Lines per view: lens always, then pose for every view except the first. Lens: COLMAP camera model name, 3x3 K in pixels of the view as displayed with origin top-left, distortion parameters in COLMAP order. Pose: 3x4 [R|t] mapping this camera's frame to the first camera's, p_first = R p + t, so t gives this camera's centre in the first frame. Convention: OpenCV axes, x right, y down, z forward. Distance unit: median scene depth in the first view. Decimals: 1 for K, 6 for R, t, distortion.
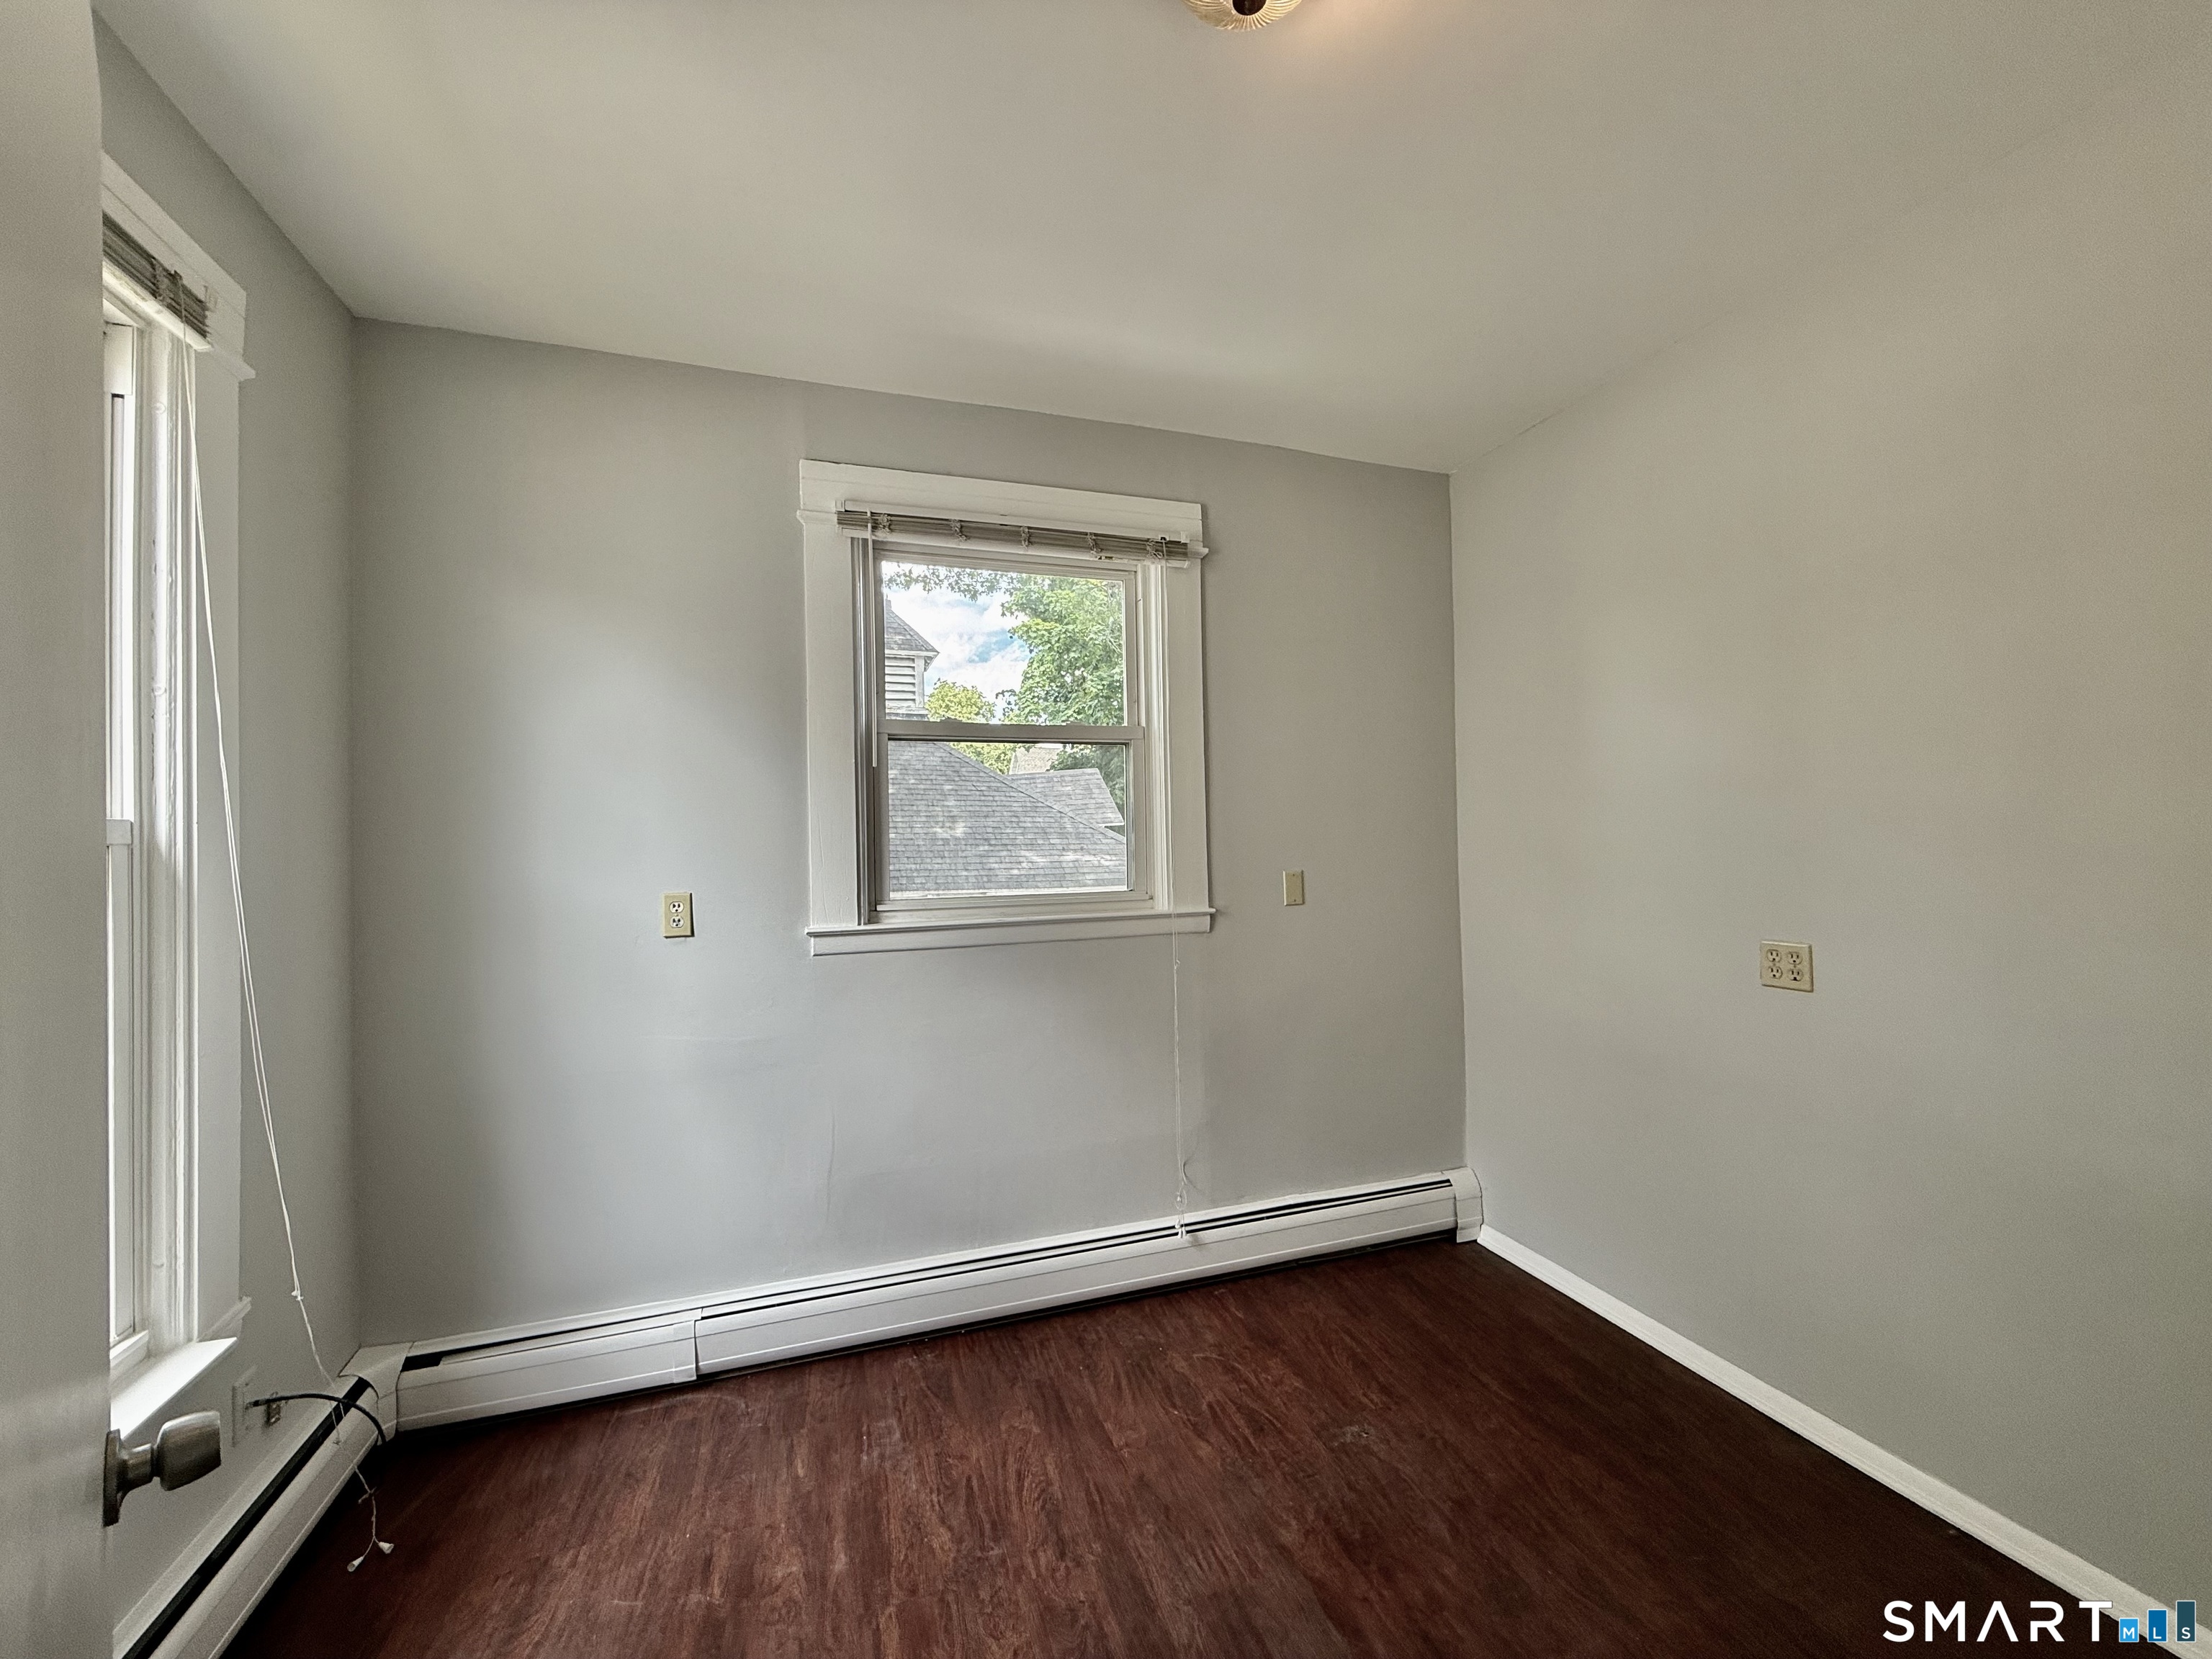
lens RADIAL K [[877.2, 0, 1100.8], [0, 877.2, 828.3], [0, 0, 1]] dist [-0.001239, 0.000678]
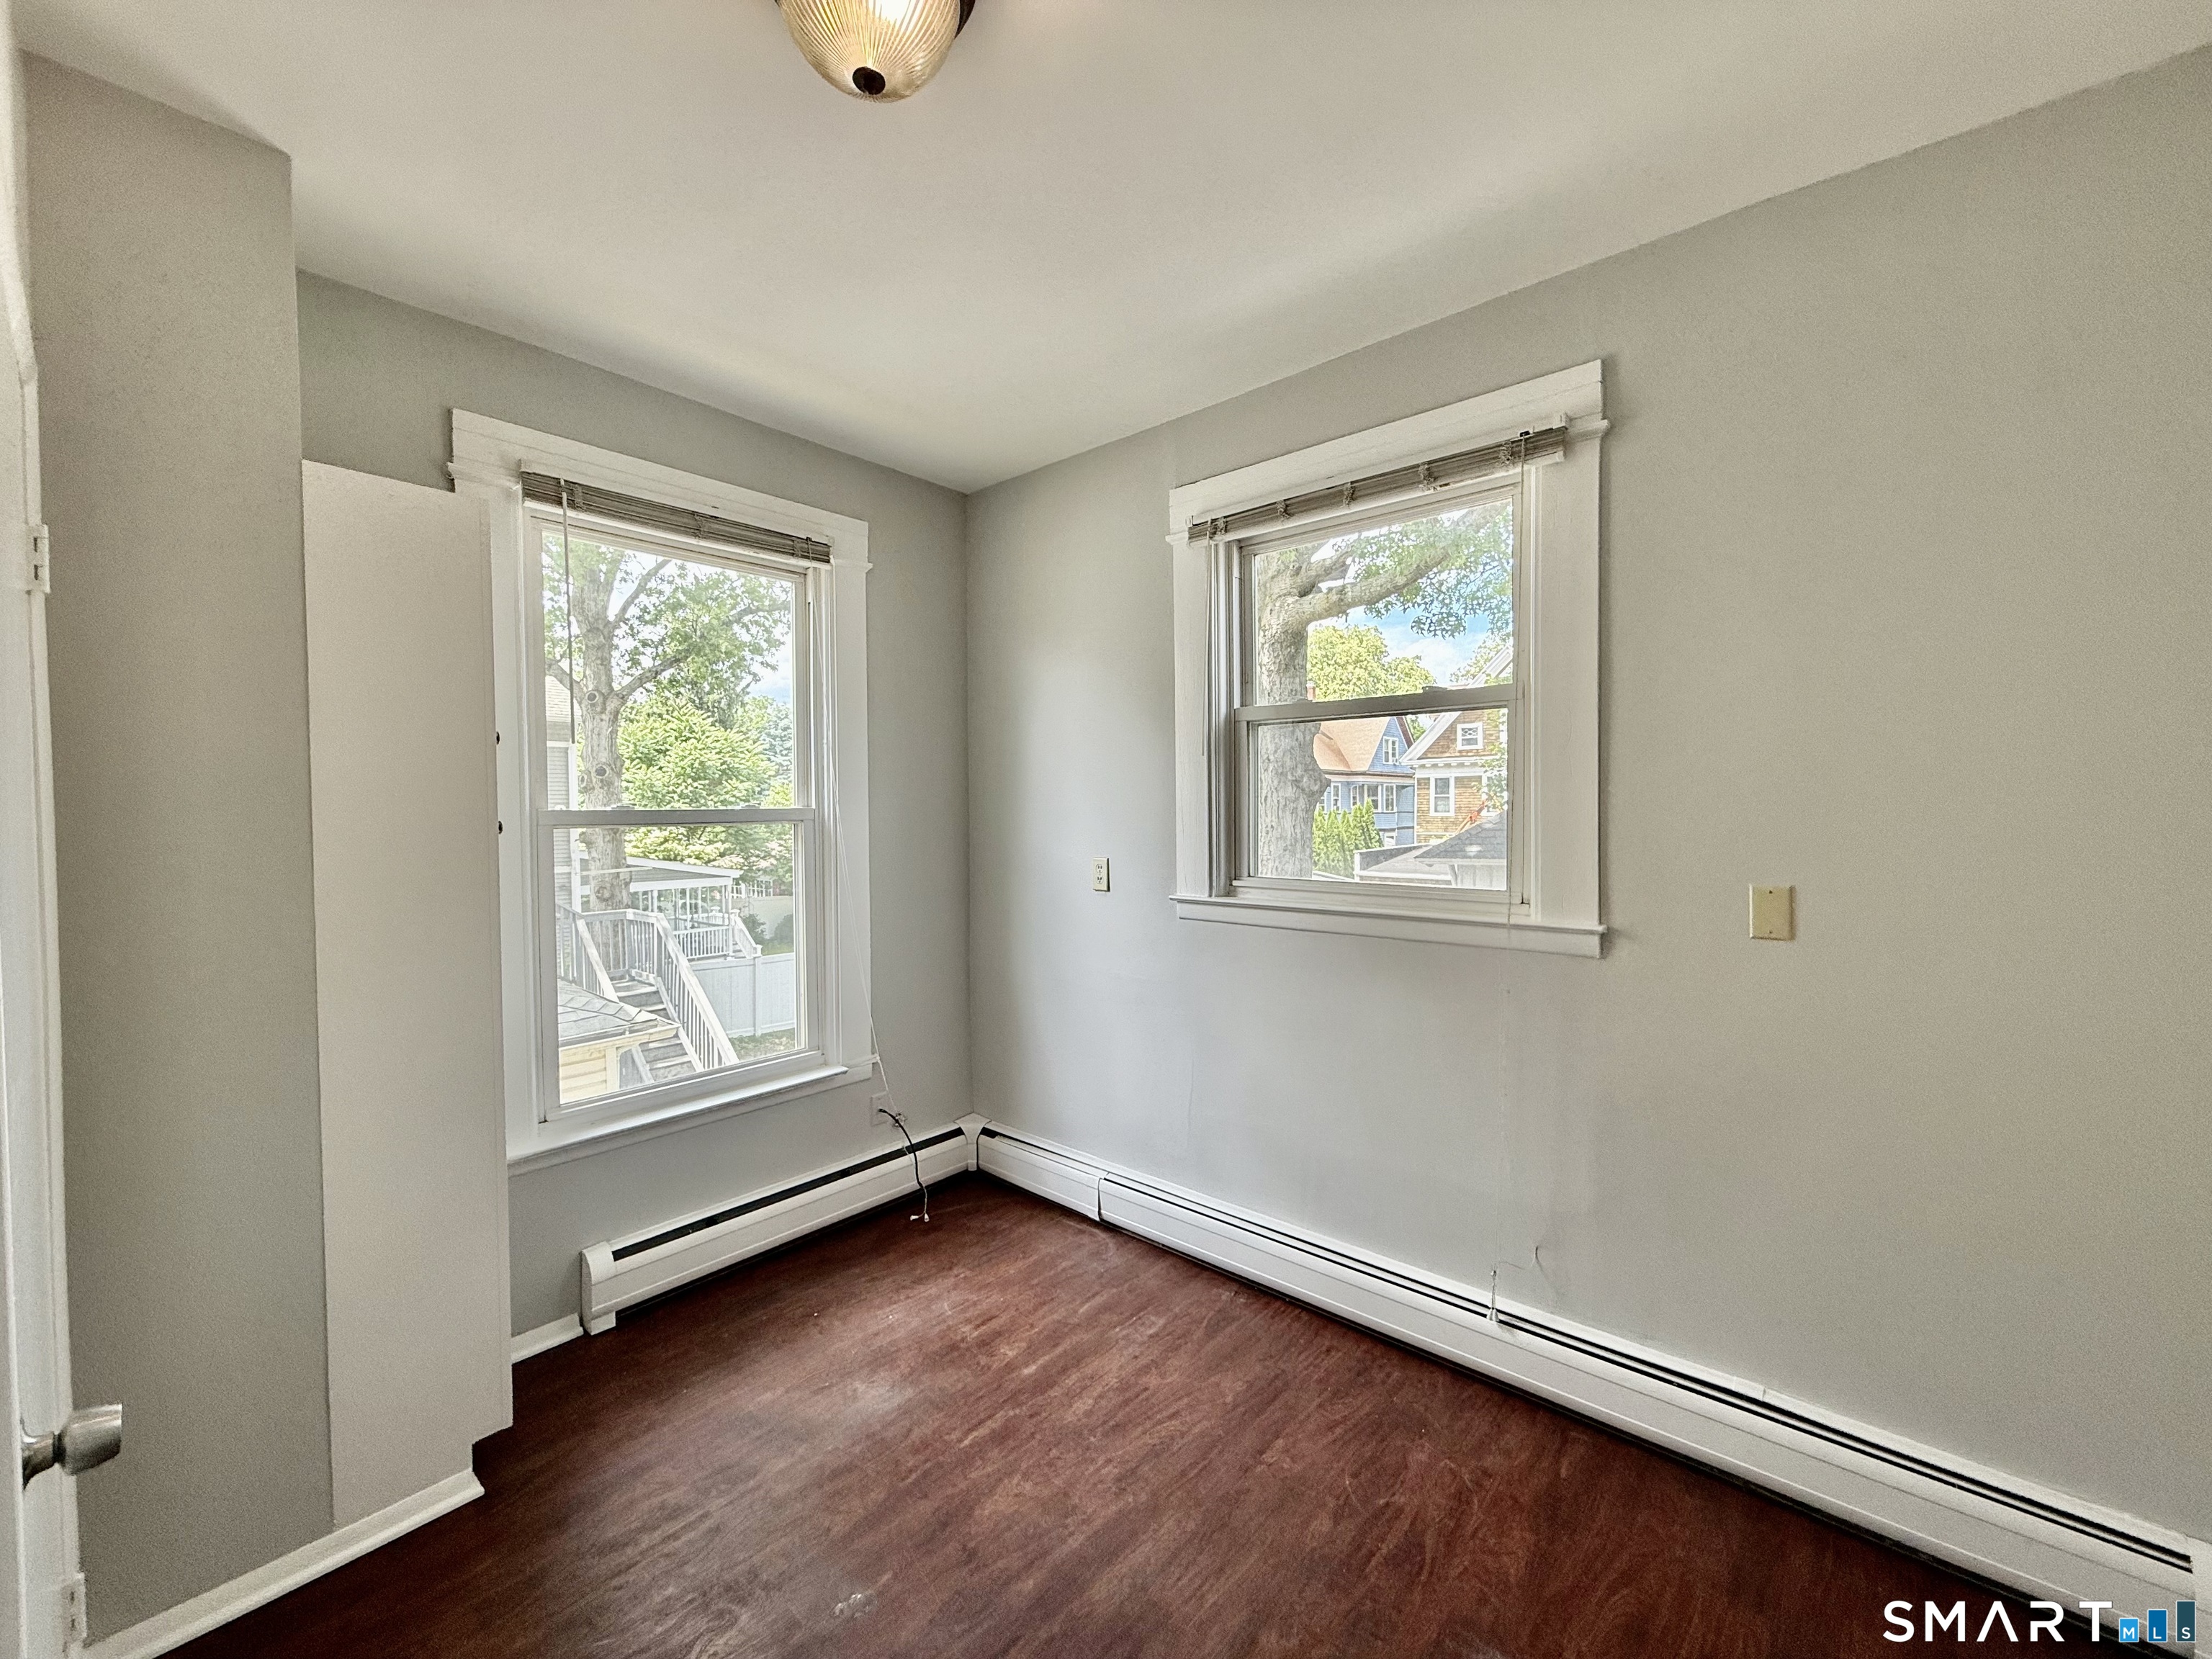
lens RADIAL K [[877.2, 0, 1100.8], [0, 877.2, 828.3], [0, 0, 1]] dist [-0.001239, 0.000678]
pose [[0.502402, 0.038090, -0.863795, 0.667002], [0.012737, 0.998595, 0.051442, -0.039304], [0.864540, -0.036847, 0.501211, 0.347317]]
